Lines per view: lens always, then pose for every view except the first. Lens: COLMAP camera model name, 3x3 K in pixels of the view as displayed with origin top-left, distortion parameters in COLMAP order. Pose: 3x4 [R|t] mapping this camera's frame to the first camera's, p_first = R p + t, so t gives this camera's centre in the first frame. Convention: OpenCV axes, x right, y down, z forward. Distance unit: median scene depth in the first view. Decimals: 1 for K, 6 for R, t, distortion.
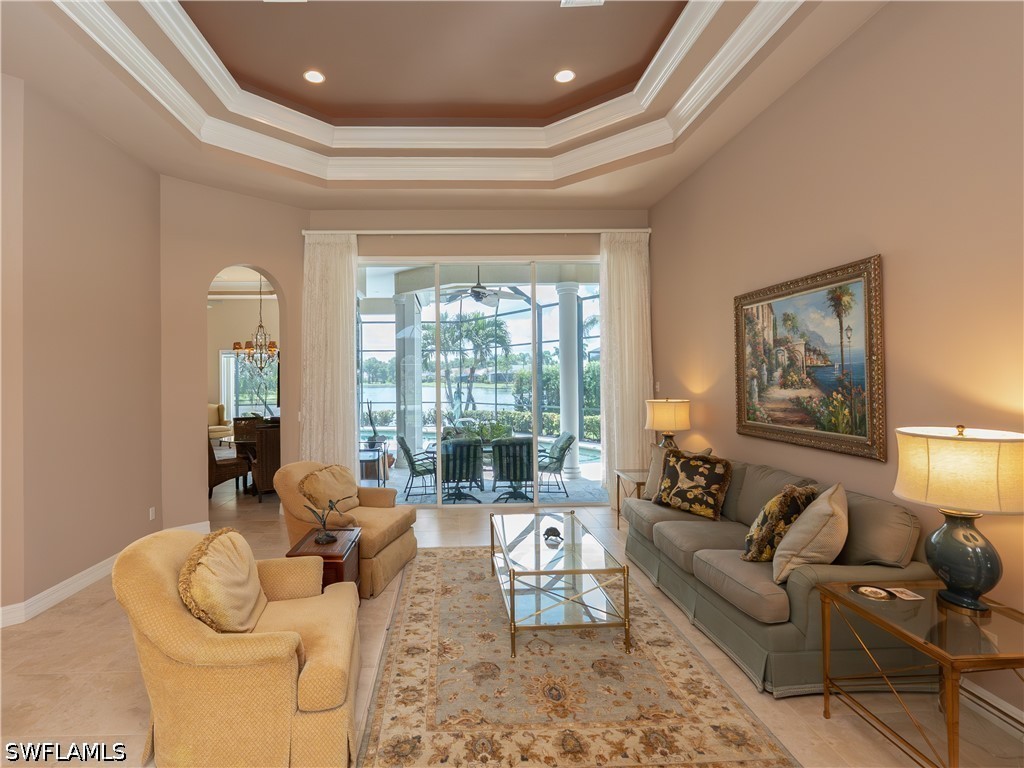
lens RADIAL K [[523.3, 0, 468.1], [0, 523.3, 374.8], [0, 0, 1]] dist [-0.015422, 0.000703]
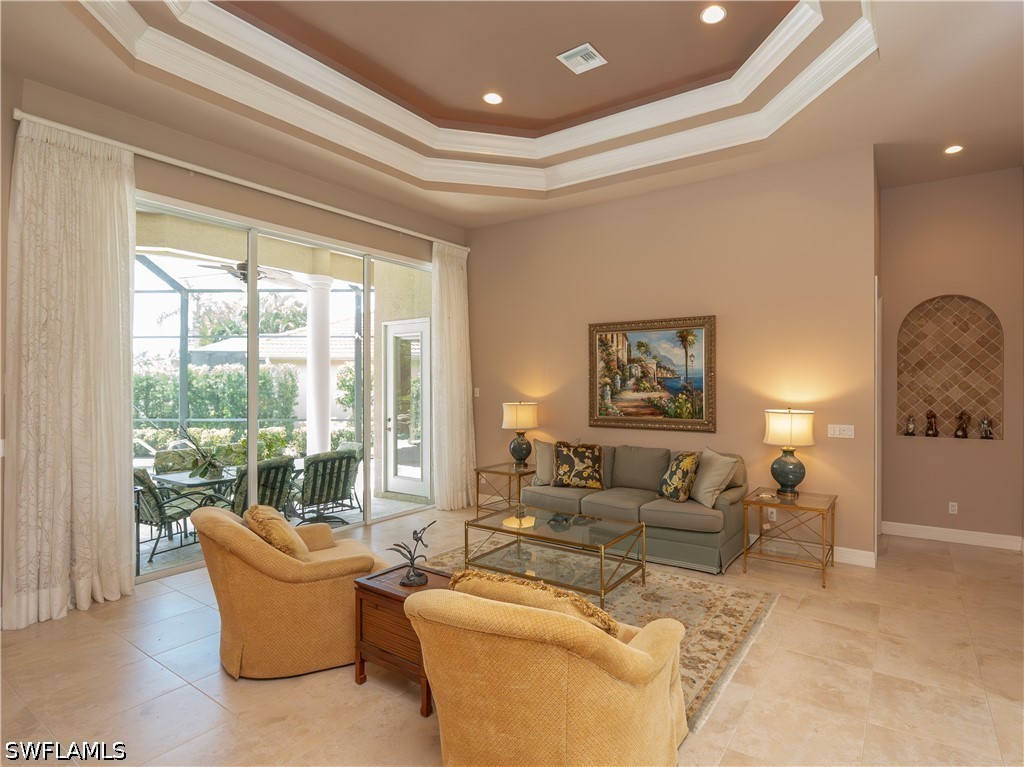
lens RADIAL K [[523.3, 0, 599.0], [0, 523.3, 386.0], [0, 0, 1]] dist [-0.015422, 0.000703]
pose [[0.529399, 0.008546, 0.848330, -0.680149], [-0.012690, 0.999917, -0.002154, 0.012713], [-0.848278, -0.009625, 0.529464, 0.285412]]
